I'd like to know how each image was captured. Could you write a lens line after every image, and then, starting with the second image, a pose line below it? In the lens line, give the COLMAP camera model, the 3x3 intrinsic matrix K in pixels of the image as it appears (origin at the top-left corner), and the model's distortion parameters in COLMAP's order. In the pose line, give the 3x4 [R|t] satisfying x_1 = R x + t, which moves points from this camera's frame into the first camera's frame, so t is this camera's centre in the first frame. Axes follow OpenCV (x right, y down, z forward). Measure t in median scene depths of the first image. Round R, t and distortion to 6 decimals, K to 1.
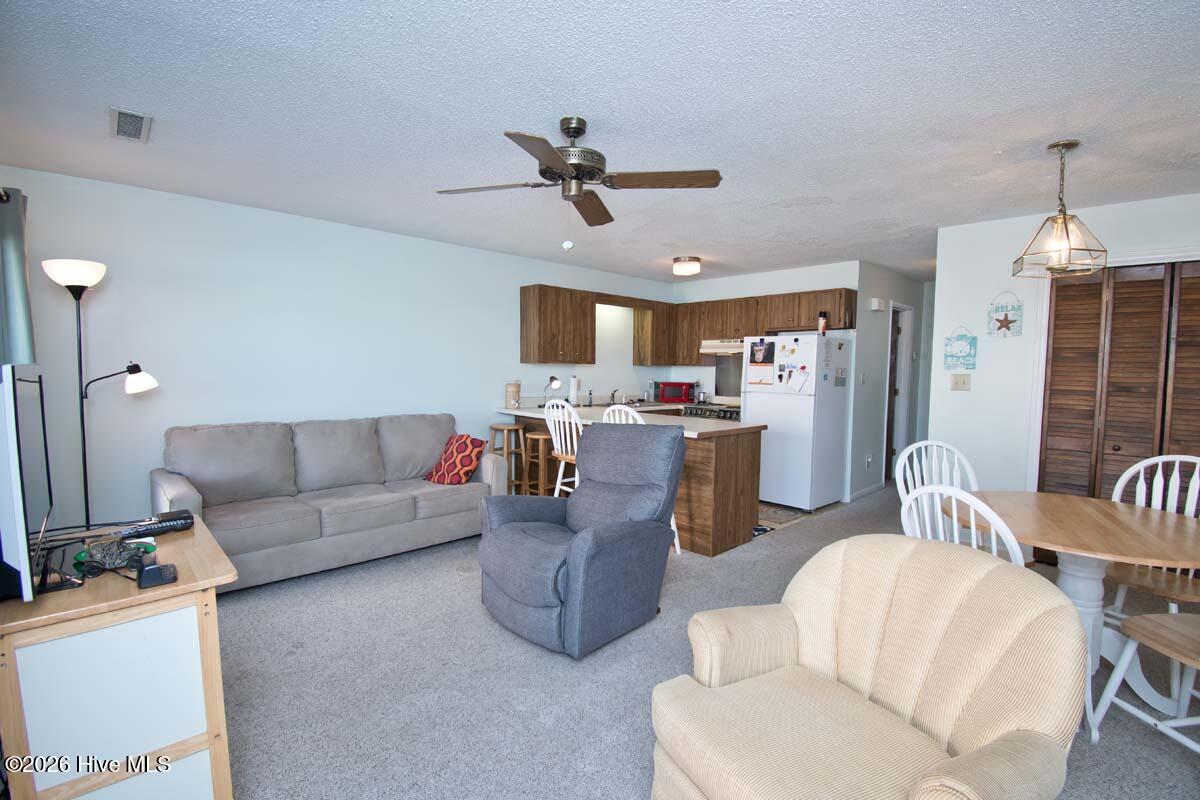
lens RADIAL K [[528.3, 0, 589.8], [0, 528.3, 396.5], [0, 0, 1]] dist [-0.003098, -0.003530]
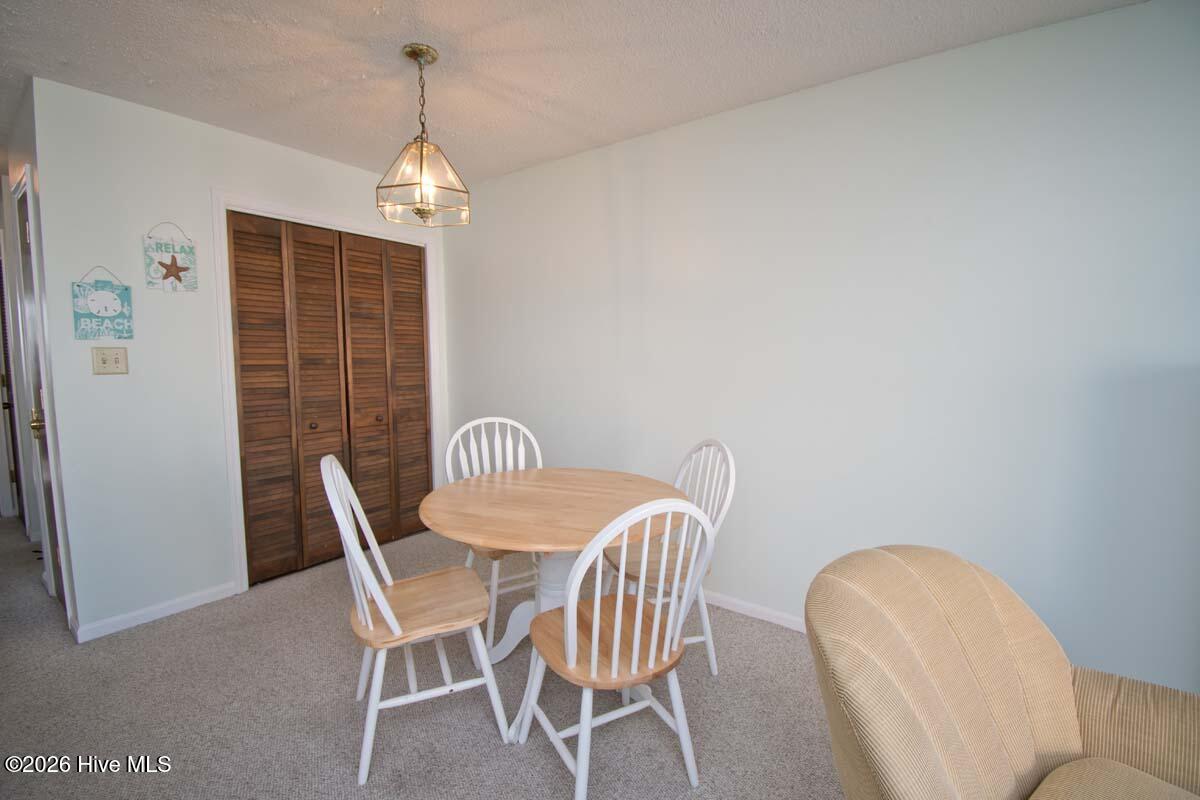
lens RADIAL K [[528.3, 0, 599.0], [0, 528.3, 402.4], [0, 0, 1]] dist [-0.003098, -0.003530]
pose [[-0.190433, -0.107046, 0.975847, 0.010701], [0.051445, 0.991583, 0.118812, -0.023798], [-0.980351, 0.072828, -0.183323, 0.600589]]
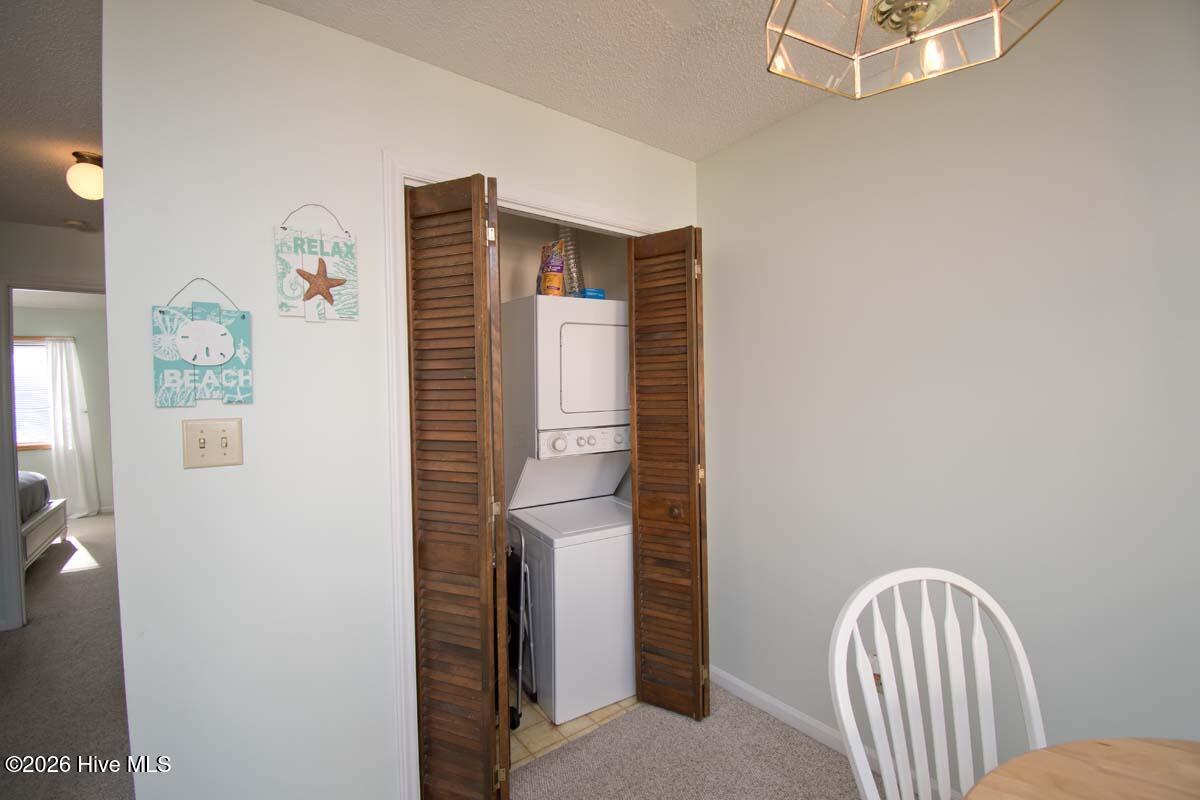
lens RADIAL K [[528.3, 0, 621.1], [0, 528.3, 408.4], [0, 0, 1]] dist [-0.003098, -0.003530]
pose [[0.066153, -0.044071, 0.996836, 0.405497], [0.075052, 0.996414, 0.039072, -0.045207], [-0.994983, 0.072230, 0.069223, 0.753977]]
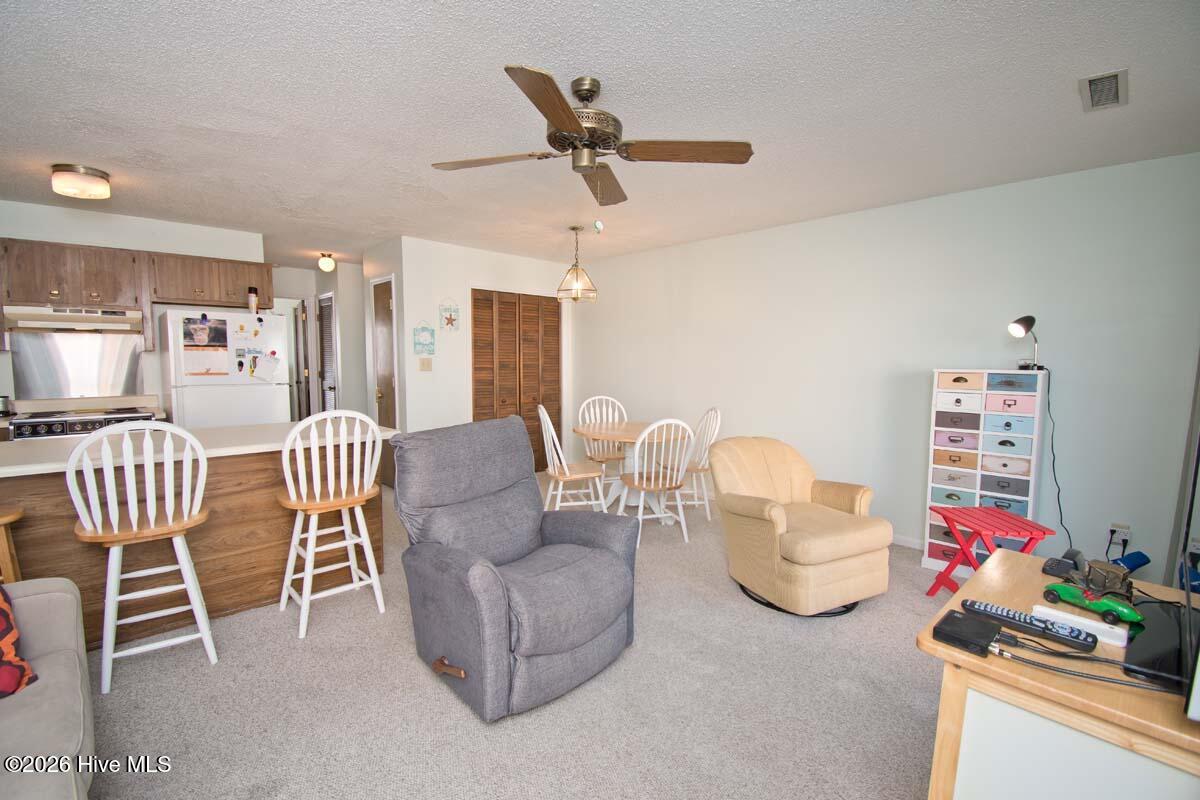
lens RADIAL K [[528.3, 0, 588.5], [0, 528.3, 400.3], [0, 0, 1]] dist [-0.003098, -0.003530]
pose [[-0.002303, -0.095073, 0.995468, -0.607222], [0.048248, 0.994300, 0.095073, -0.045705], [-0.998833, 0.048249, 0.002297, 0.643088]]
